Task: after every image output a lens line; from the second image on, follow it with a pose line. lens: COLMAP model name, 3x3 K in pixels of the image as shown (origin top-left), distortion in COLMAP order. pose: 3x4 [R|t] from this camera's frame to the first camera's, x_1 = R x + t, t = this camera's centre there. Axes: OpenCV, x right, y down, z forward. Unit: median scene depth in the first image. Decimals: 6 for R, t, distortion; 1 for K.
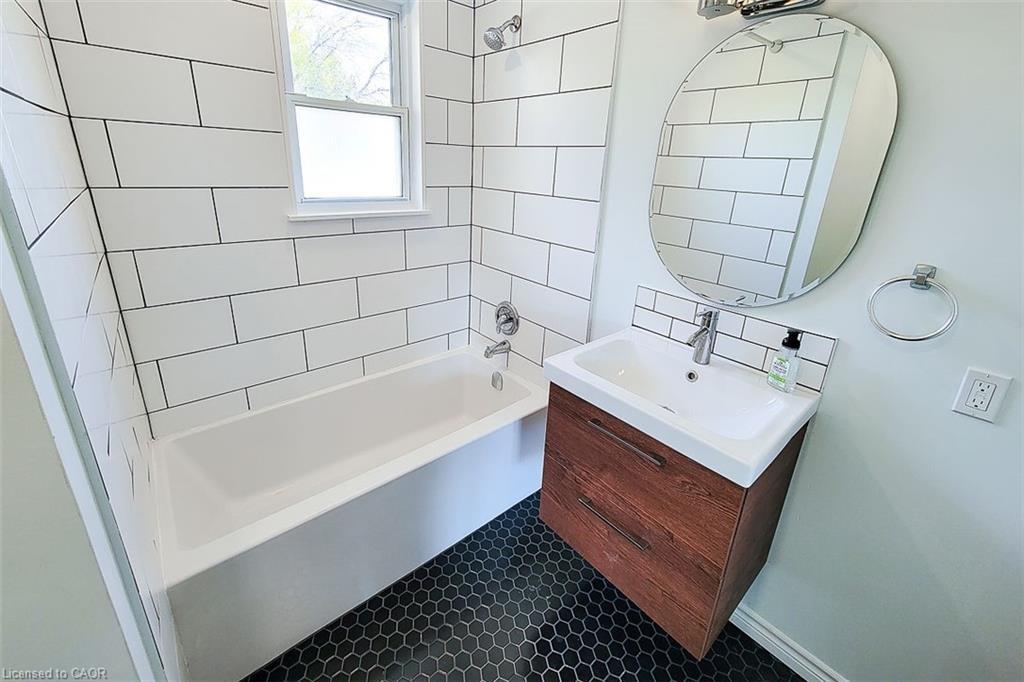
lens RADIAL K [[415.3, 0, 485.8], [0, 415.3, 307.7], [0, 0, 1]] dist [0.000207, 0.000136]
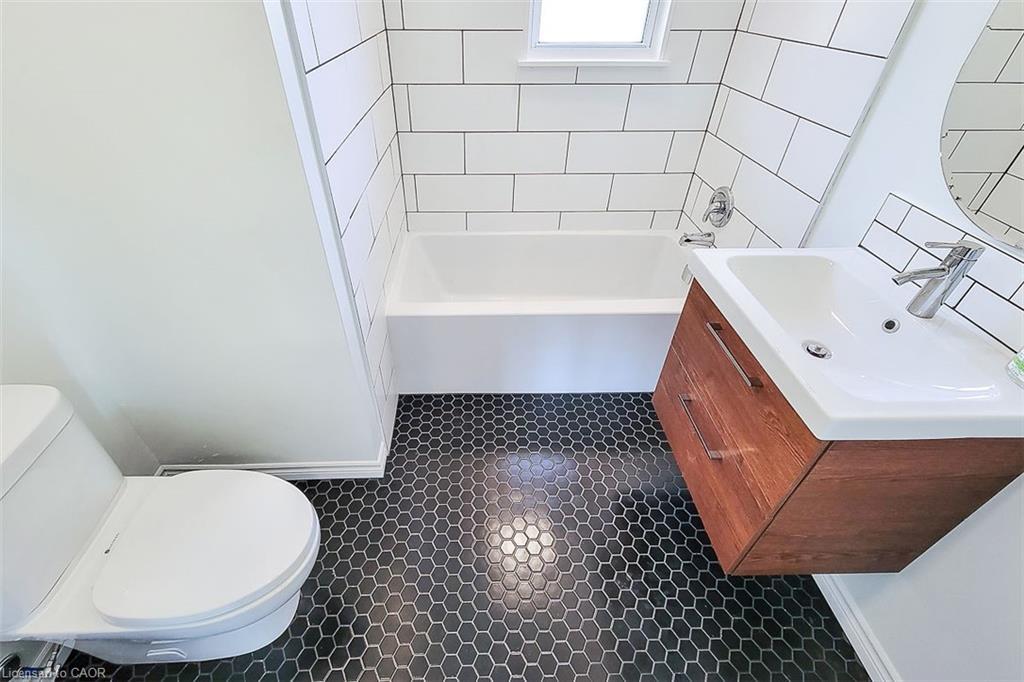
lens RADIAL K [[466.2, 0, 513.6], [0, 466.2, 336.2], [0, 0, 1]] dist [0.012728, 0.000157]
pose [[0.767604, 0.360803, -0.529722, 0.384337], [-0.182164, 0.915228, 0.359409, 0.000324], [0.614492, -0.179387, 0.768258, -0.071401]]
